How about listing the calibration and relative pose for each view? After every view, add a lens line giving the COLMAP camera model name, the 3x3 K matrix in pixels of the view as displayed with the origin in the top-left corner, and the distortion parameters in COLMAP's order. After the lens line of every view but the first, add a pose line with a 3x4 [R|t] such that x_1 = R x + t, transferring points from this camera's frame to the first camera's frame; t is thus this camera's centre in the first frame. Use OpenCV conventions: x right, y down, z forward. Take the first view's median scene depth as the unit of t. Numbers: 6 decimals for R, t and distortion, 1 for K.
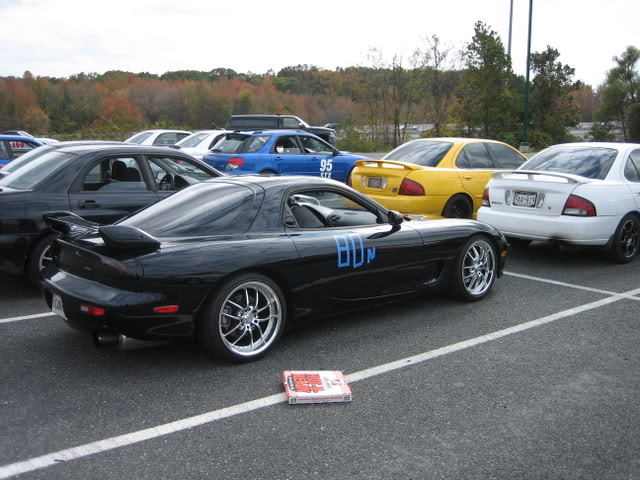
lens RADIAL K [[650.5, 0, 320.0], [0, 650.5, 240.0], [0, 0, 1]] dist [-0.085881, 0.004913]
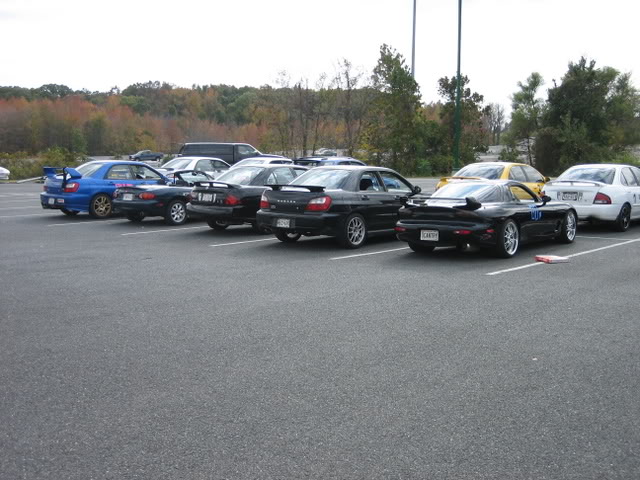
lens RADIAL K [[787.7, 0, 320.0], [0, 787.7, 240.0], [0, 0, 1]] dist [-0.080132, -0.010897]
pose [[0.978693, -0.024027, 0.203920, -0.092993], [0.036919, 0.997536, -0.059653, 0.018590], [-0.201985, 0.065911, 0.977168, -0.110383]]
